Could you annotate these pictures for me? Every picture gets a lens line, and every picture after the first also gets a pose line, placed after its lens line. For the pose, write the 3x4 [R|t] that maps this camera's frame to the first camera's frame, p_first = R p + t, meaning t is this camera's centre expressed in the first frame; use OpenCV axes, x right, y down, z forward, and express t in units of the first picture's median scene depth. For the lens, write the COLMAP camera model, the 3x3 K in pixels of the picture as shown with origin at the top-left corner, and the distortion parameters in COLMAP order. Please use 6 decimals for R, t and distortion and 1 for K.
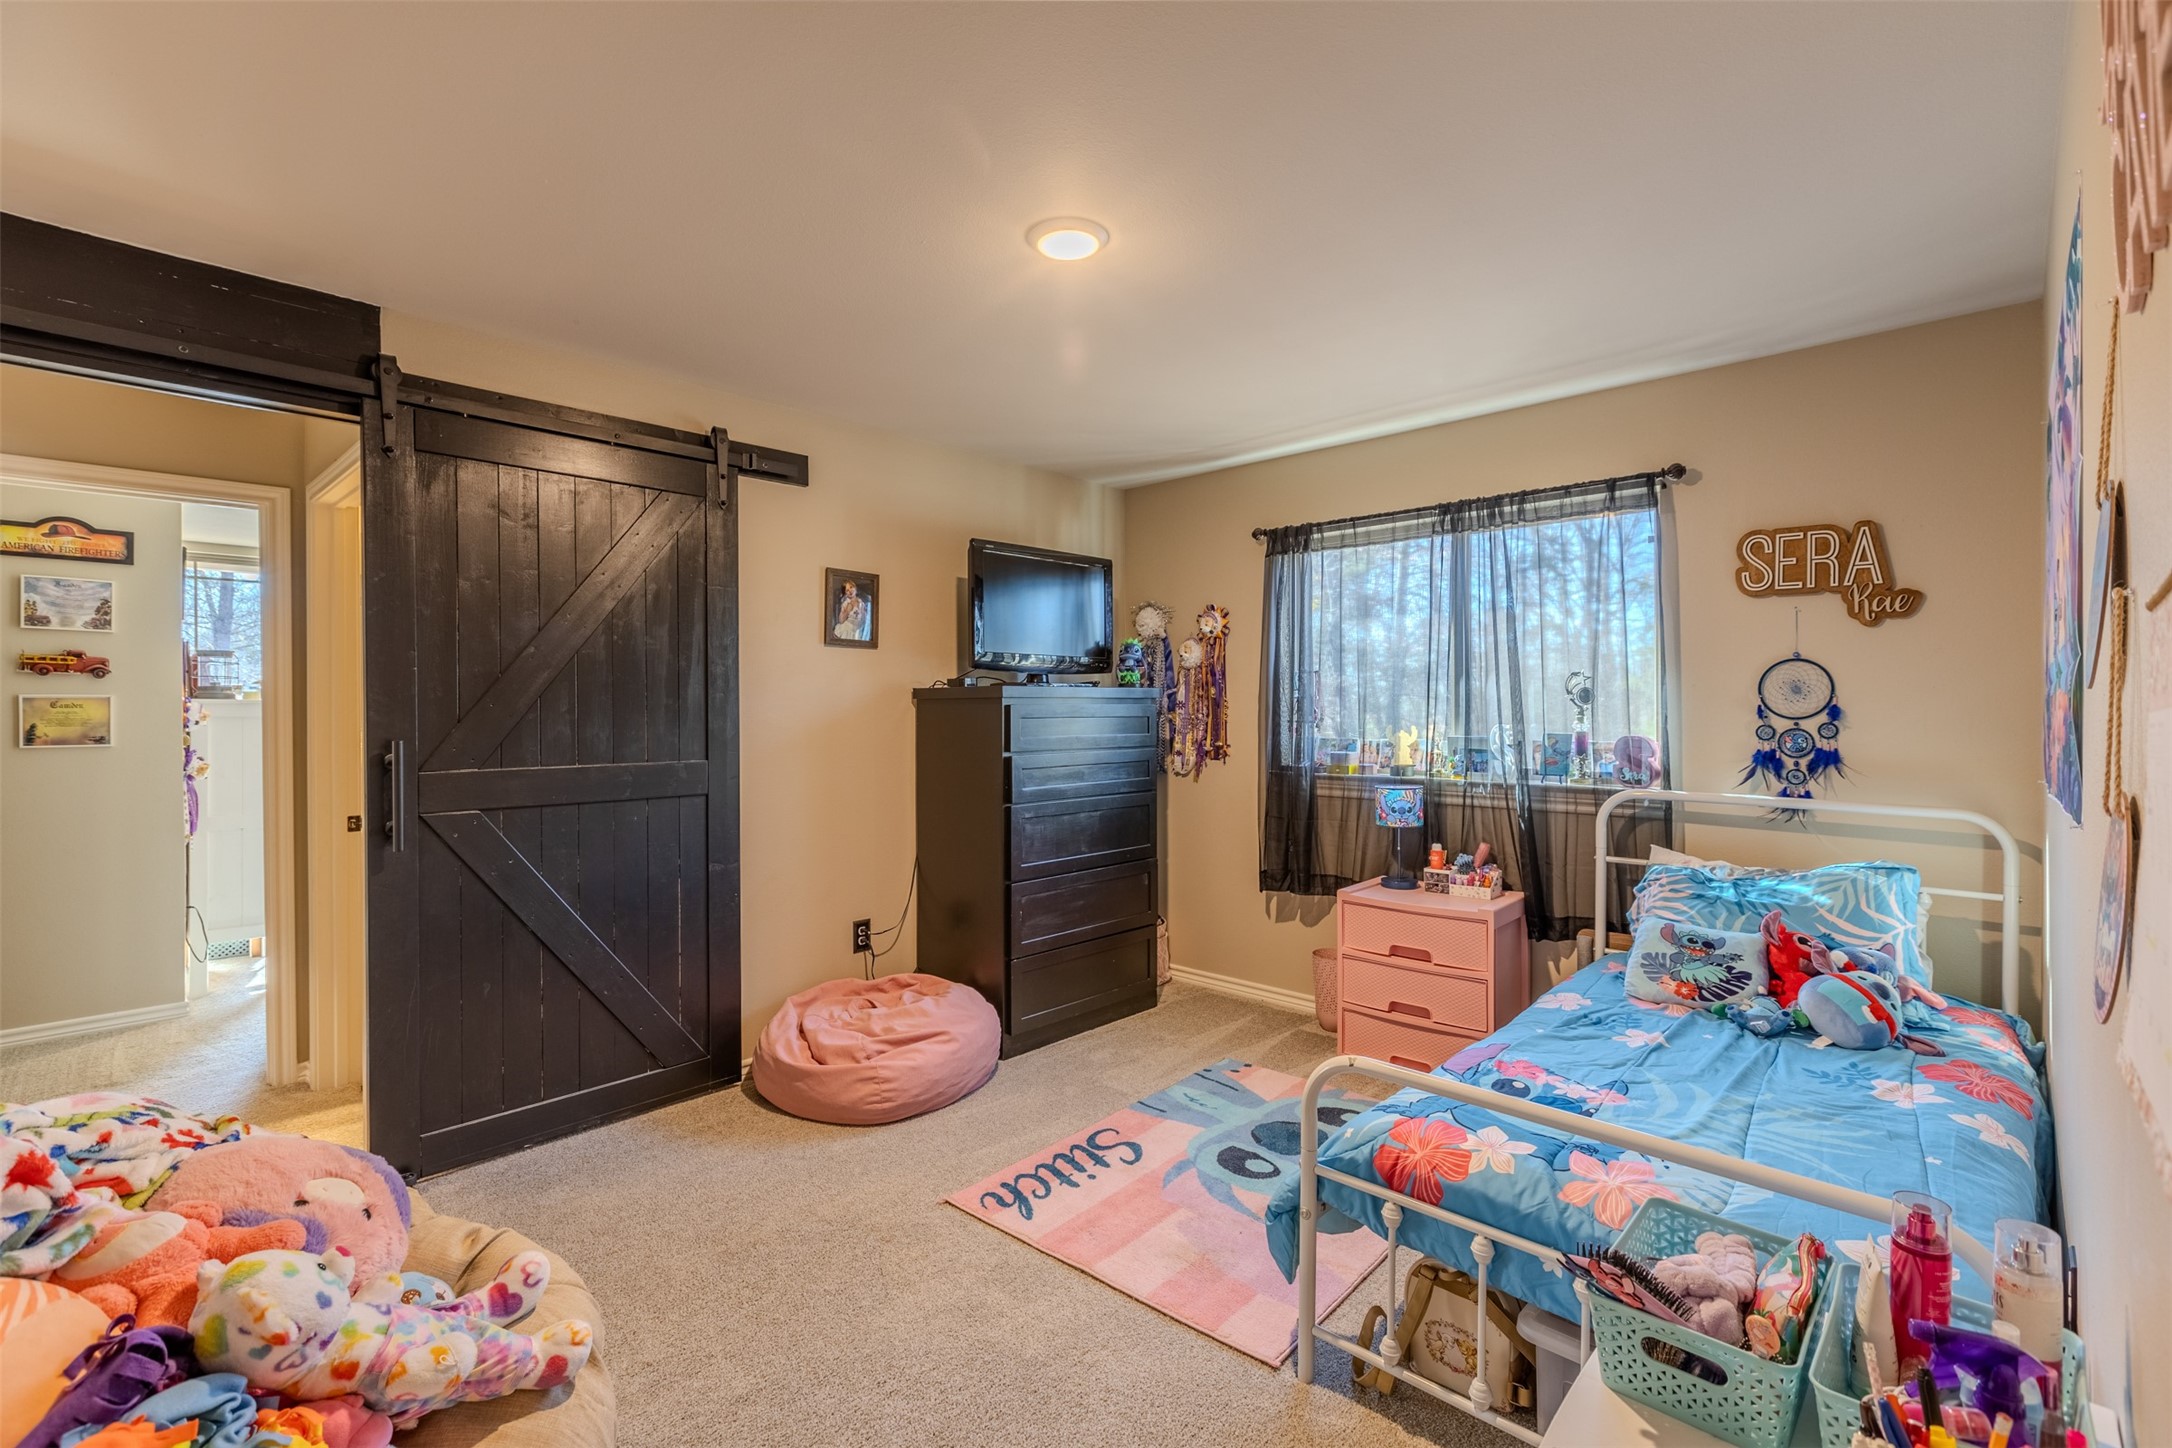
lens RADIAL K [[945.6, 0, 1066.7], [0, 945.6, 712.6], [0, 0, 1]] dist [-0.000073, 0.000305]
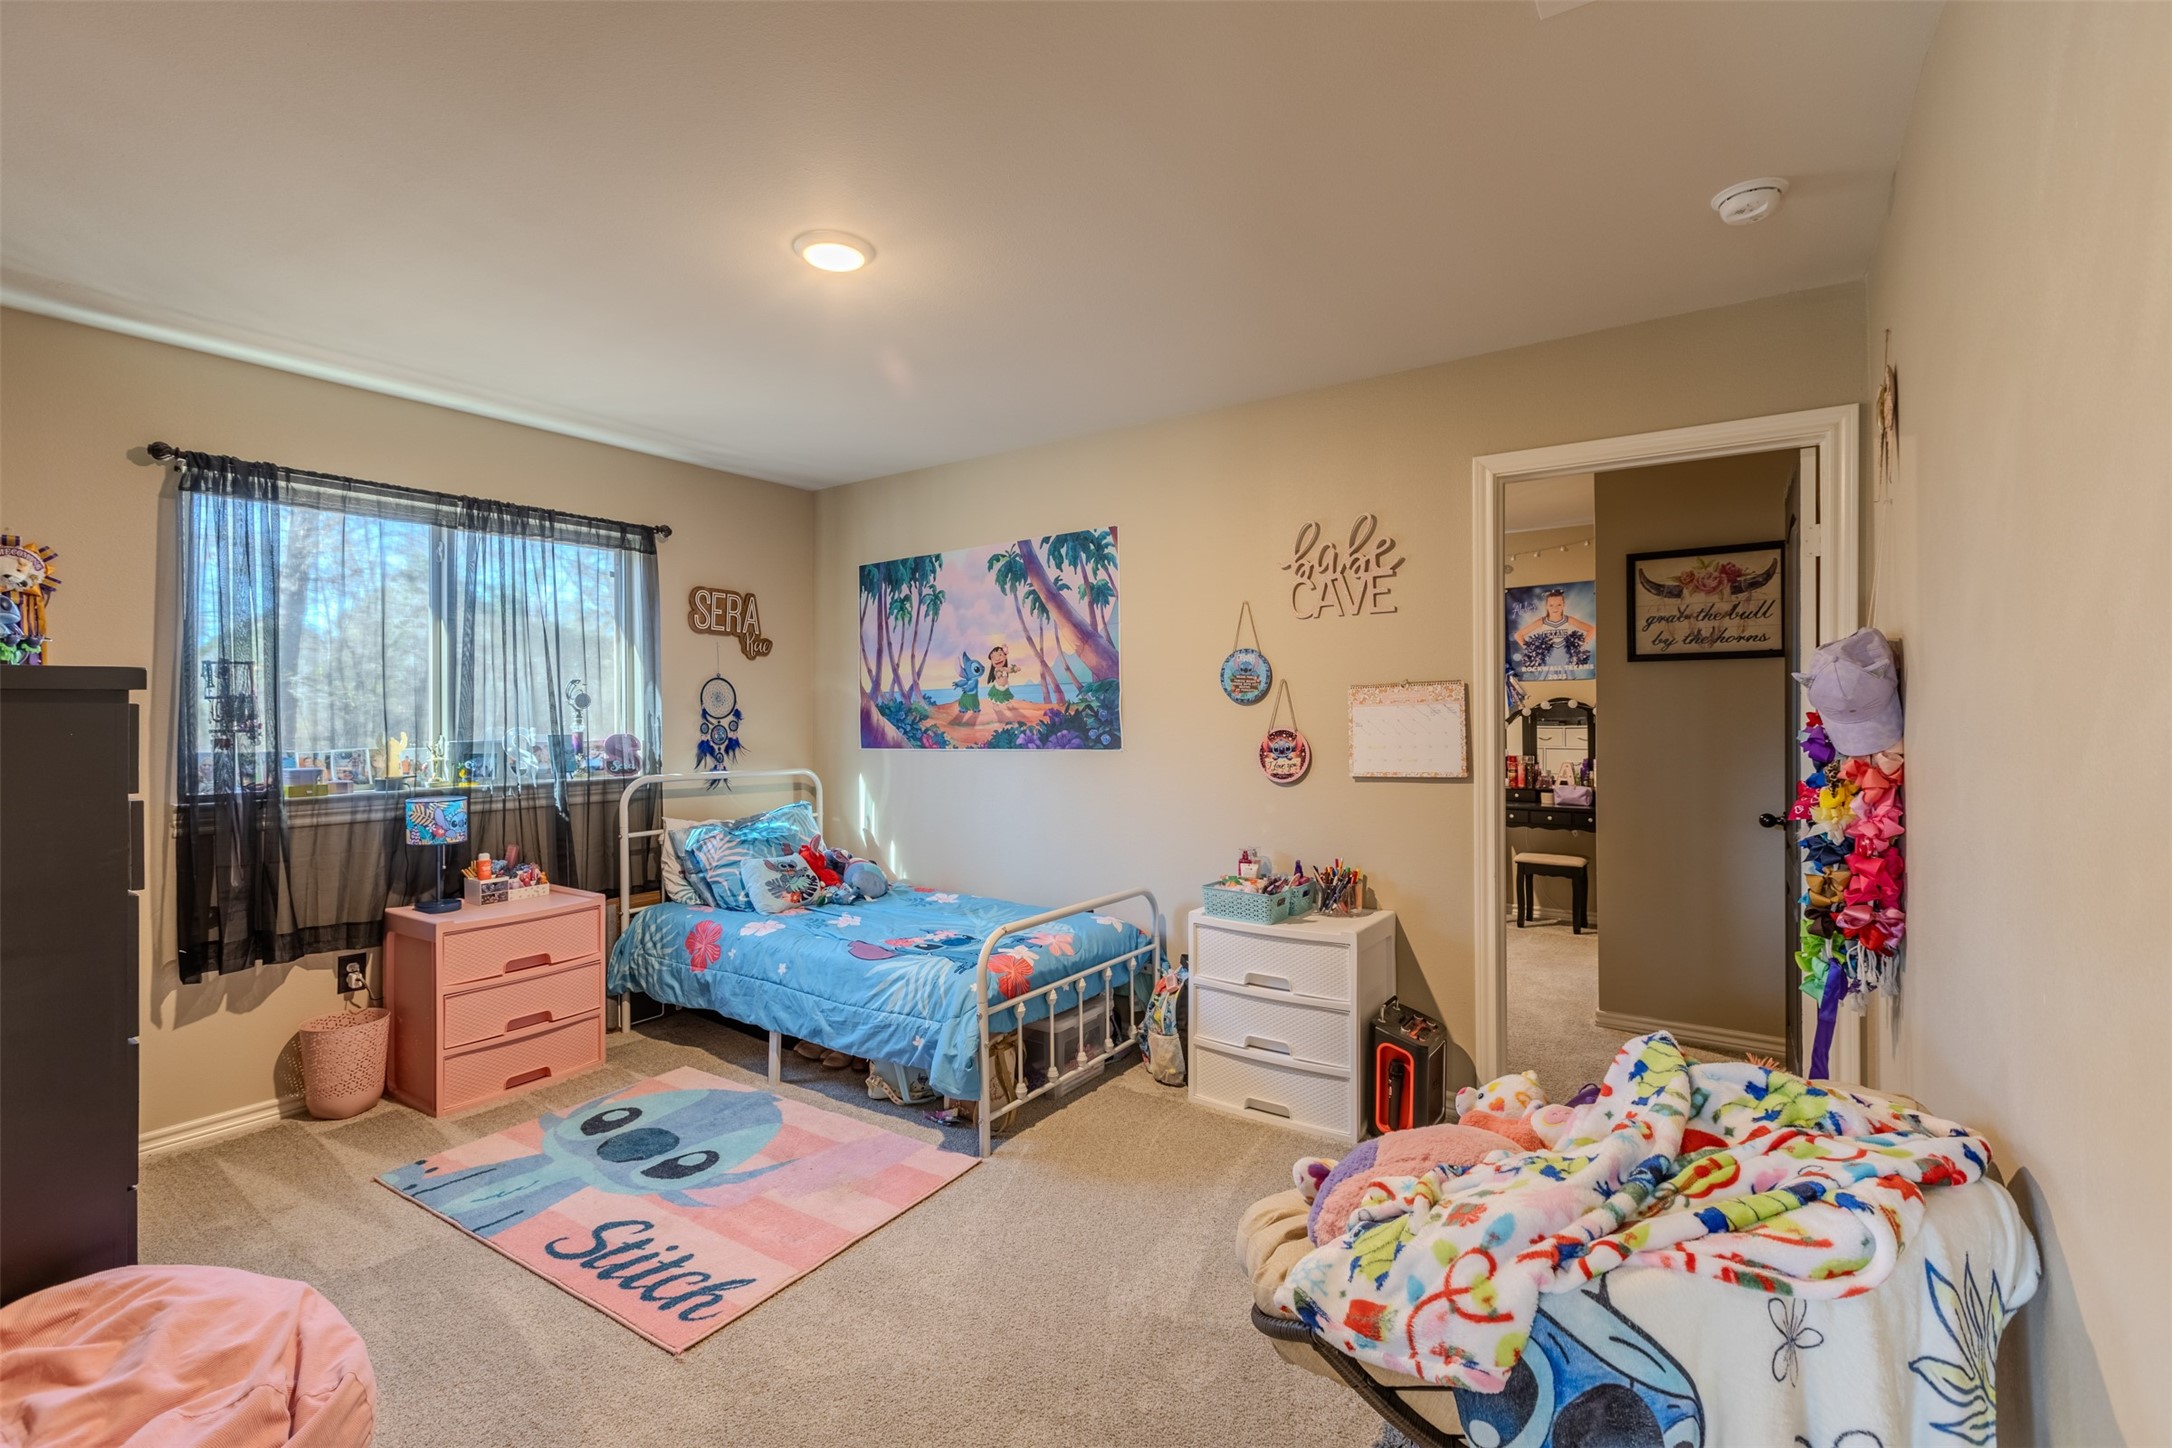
lens RADIAL K [[945.6, 0, 1066.7], [0, 945.6, 712.6], [0, 0, 1]] dist [-0.000073, 0.000305]
pose [[-0.128739, -0.001134, 0.991678, -0.764496], [0.008900, 0.999958, 0.002299, -0.000957], [-0.991639, 0.009122, -0.128724, 0.646764]]
